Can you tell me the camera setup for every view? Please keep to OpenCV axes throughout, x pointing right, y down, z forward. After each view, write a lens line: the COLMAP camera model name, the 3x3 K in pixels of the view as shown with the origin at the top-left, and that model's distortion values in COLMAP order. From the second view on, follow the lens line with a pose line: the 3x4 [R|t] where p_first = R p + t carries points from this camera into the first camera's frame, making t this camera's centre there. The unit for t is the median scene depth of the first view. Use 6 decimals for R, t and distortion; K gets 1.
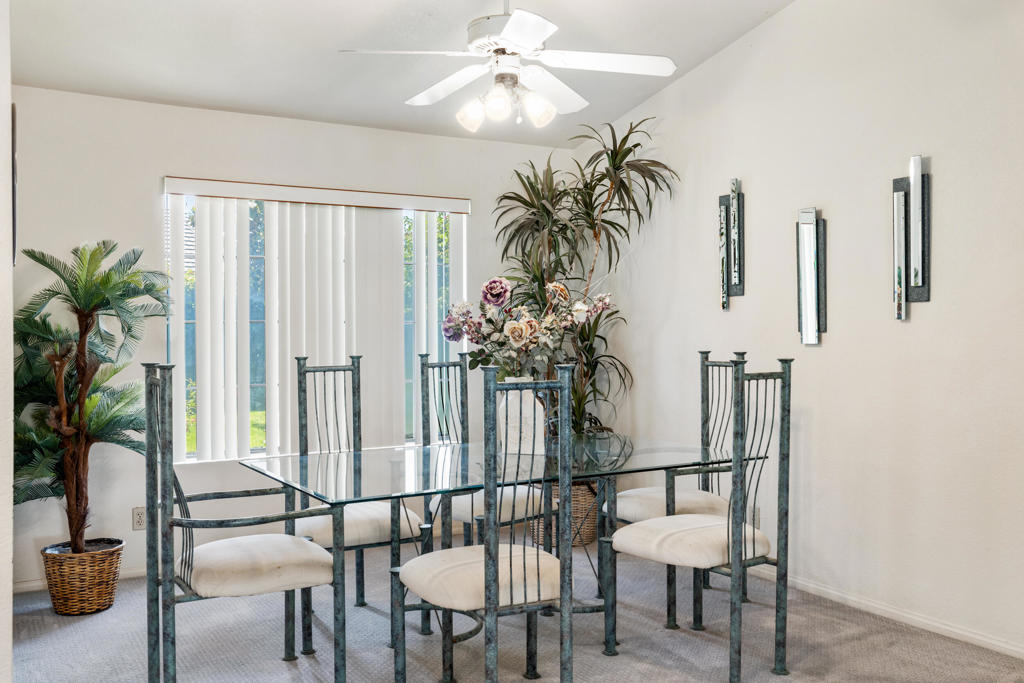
lens RADIAL K [[919.7, 0, 512.0], [0, 919.7, 341.5], [0, 0, 1]] dist [0.009150, -0.000438]
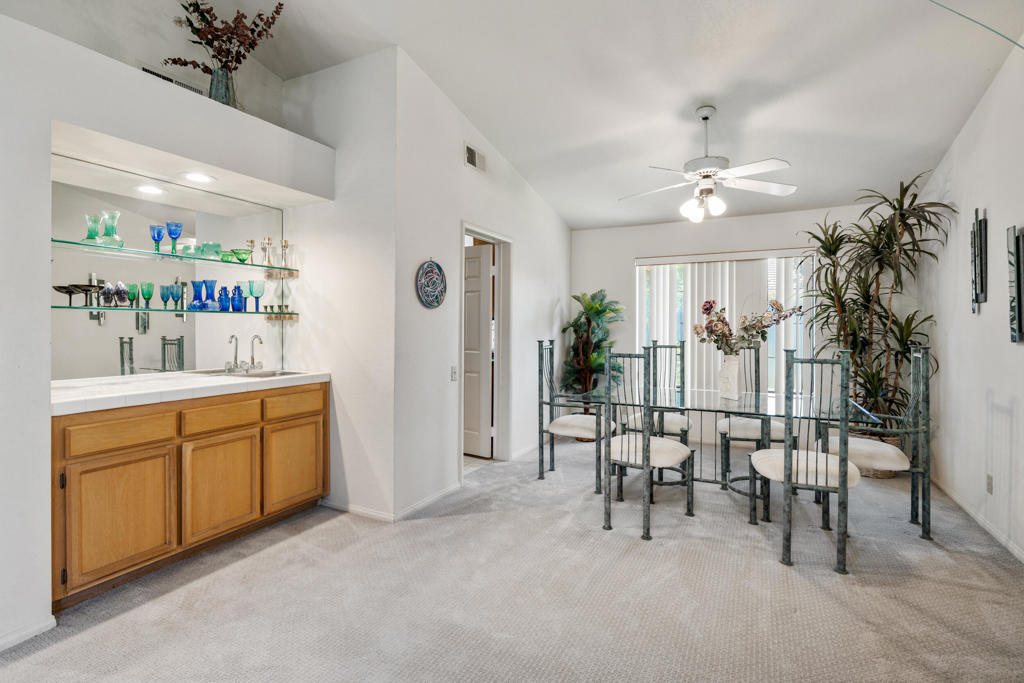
lens RADIAL K [[485.7, 0, 514.5], [0, 485.7, 327.1], [0, 0, 1]] dist [0.001026, 0.000826]
pose [[0.540877, 0.007804, -0.841066, 0.525280], [-0.017623, 0.999843, -0.002056, -0.005189], [0.840917, 0.015934, 0.540929, 0.137073]]
